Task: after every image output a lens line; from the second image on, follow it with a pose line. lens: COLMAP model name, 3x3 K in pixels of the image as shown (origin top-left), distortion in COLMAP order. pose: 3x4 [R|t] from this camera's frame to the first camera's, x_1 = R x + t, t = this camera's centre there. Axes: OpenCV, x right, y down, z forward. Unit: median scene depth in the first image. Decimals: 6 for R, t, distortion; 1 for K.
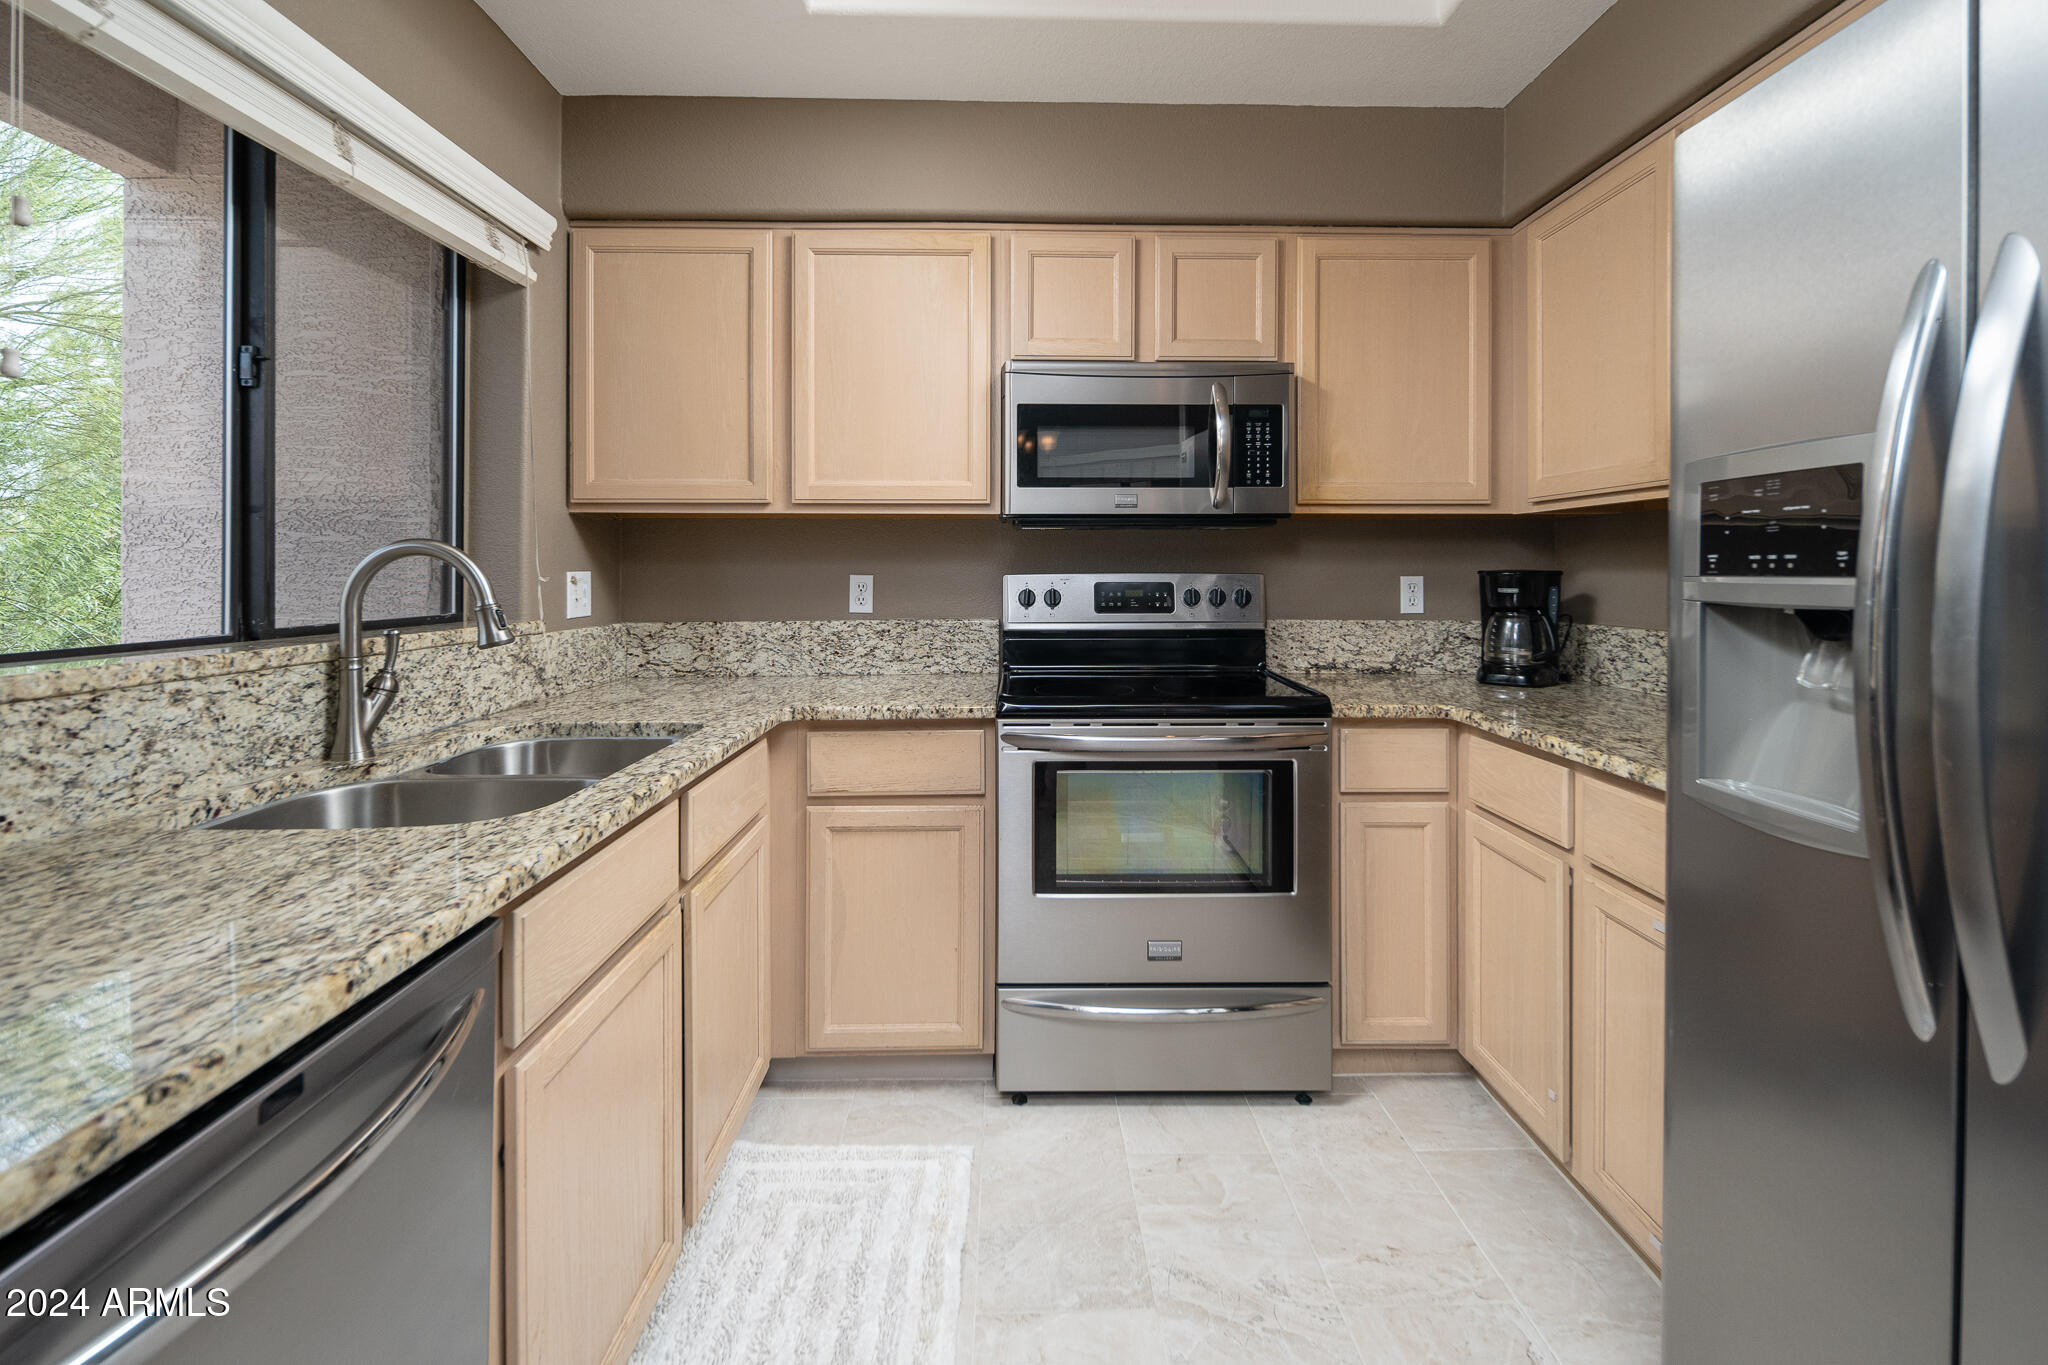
lens RADIAL K [[910.6, 0, 1031.4], [0, 910.6, 563.9], [0, 0, 1]] dist [0.004356, -0.003766]
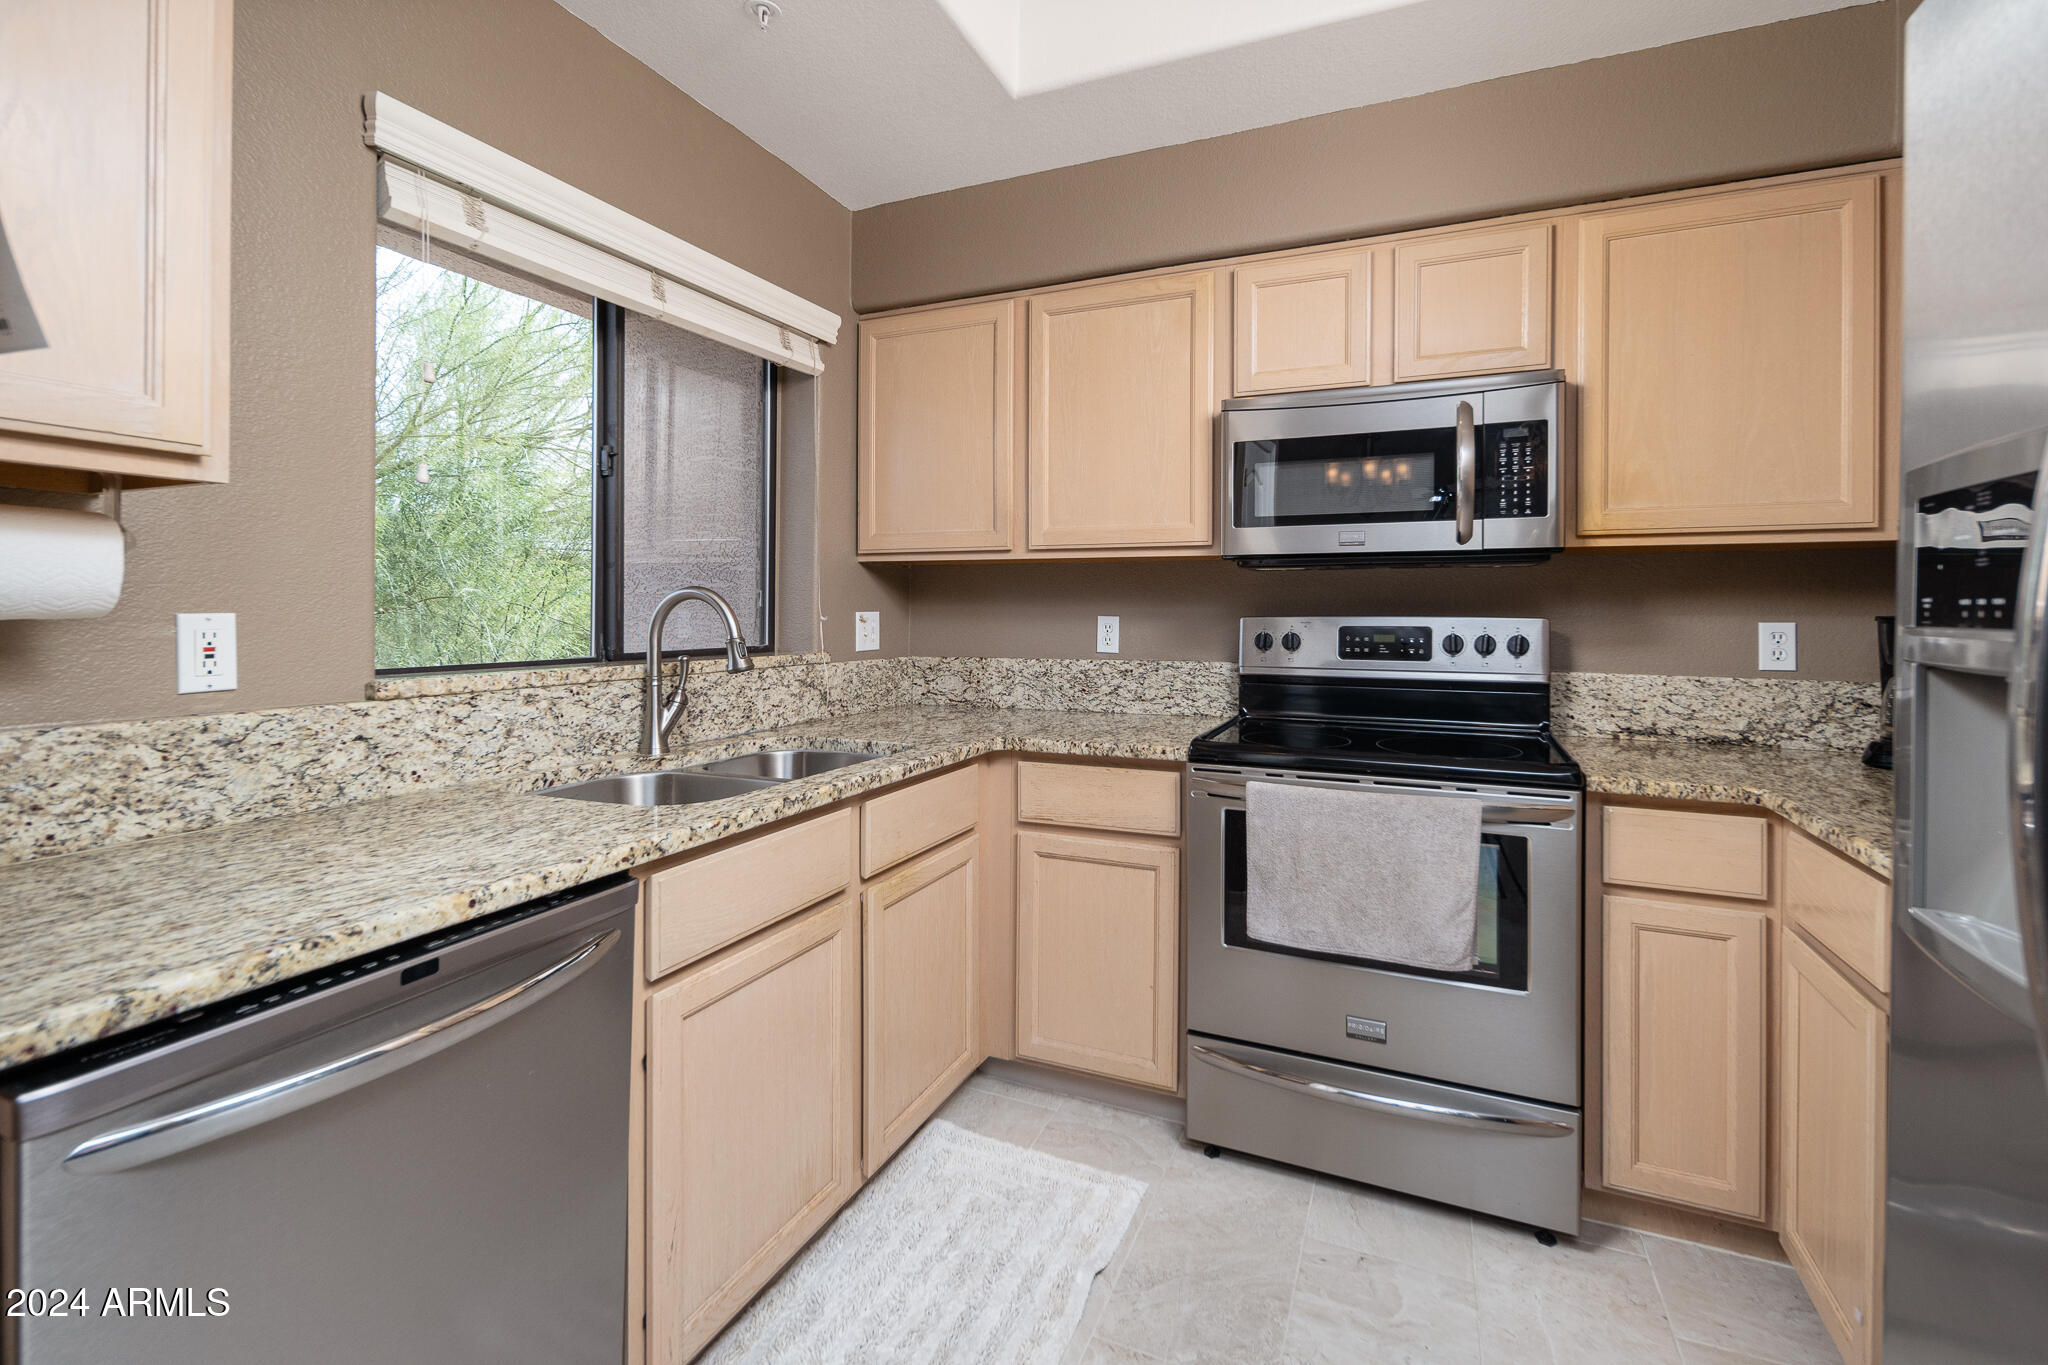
lens RADIAL K [[907.4, 0, 1020.6], [0, 907.4, 601.1], [0, 0, 1]] dist [-0.001020, -0.000031]
pose [[0.905131, -0.000038, -0.425134, 0.220119], [-0.001408, 0.999994, -0.003086, -0.002509], [0.425131, 0.003392, 0.905125, 0.026886]]
